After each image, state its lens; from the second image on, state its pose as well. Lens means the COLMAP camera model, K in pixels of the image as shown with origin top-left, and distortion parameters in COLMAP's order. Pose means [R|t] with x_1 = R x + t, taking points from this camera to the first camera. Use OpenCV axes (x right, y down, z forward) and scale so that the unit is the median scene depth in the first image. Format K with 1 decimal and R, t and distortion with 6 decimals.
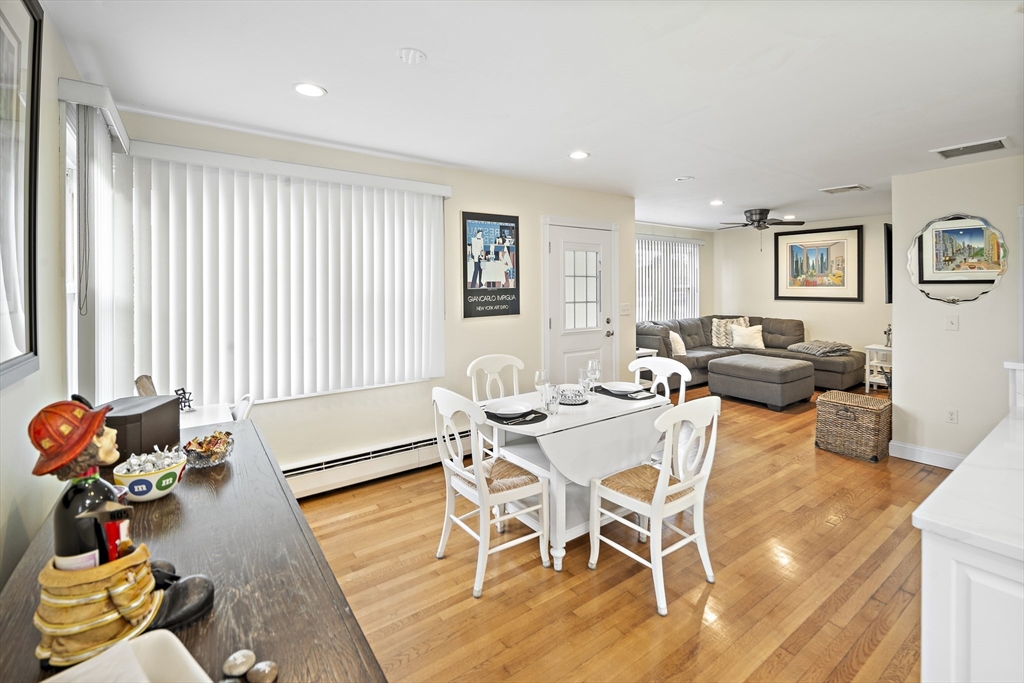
lens RADIAL K [[451.3, 0, 516.4], [0, 451.3, 309.2], [0, 0, 1]] dist [-0.010893, -0.000258]
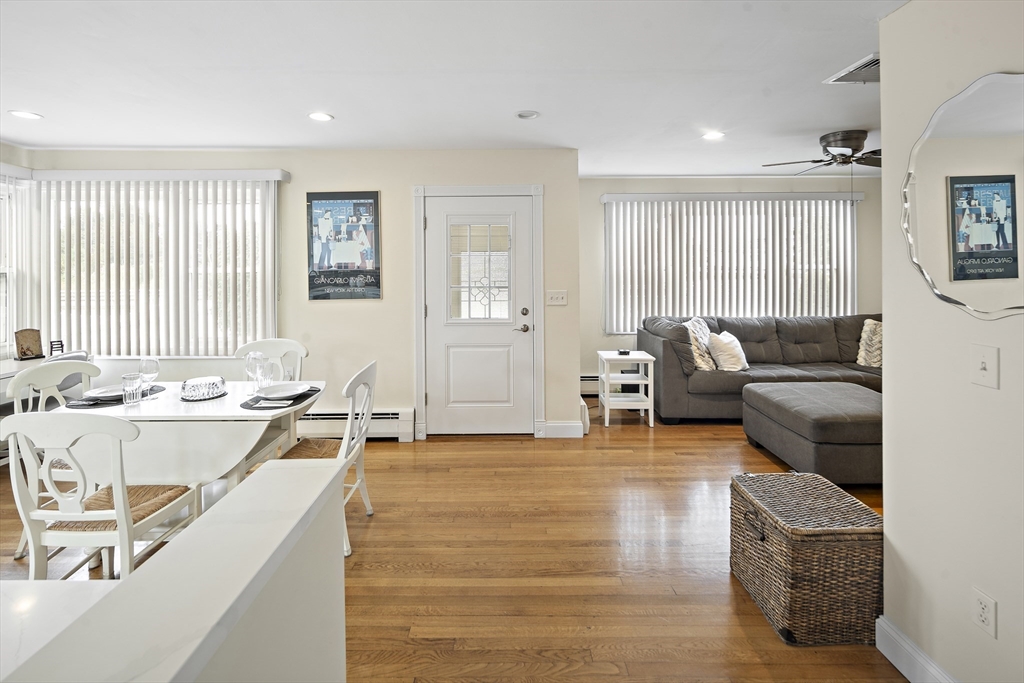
lens RADIAL K [[451.3, 0, 506.1], [0, 451.3, 293.0], [0, 0, 1]] dist [-0.010893, -0.000258]
pose [[0.810866, 0.033026, -0.584299, 0.778132], [-0.029511, 0.999444, 0.015536, -0.021733], [0.584488, 0.004645, 0.811389, 0.421611]]
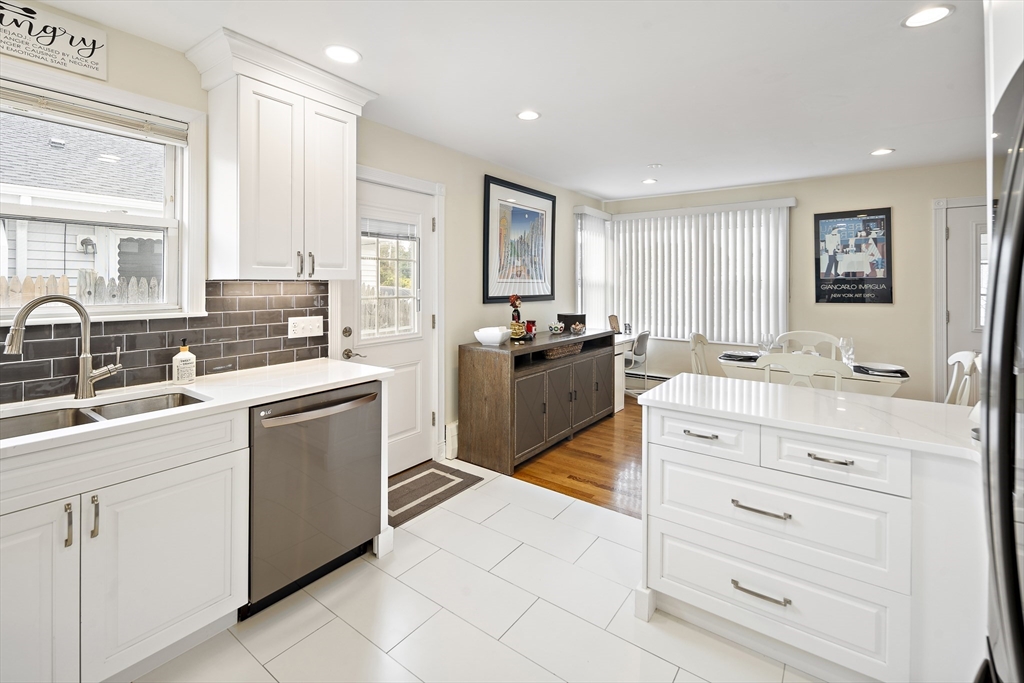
lens RADIAL K [[451.3, 0, 499.5], [0, 451.3, 292.2], [0, 0, 1]] dist [-0.010893, -0.000258]
pose [[0.290325, 0.018348, -0.956752, 0.742368], [-0.052314, 0.998625, 0.003277, 0.030306], [0.955497, 0.049100, 0.290886, -0.141008]]
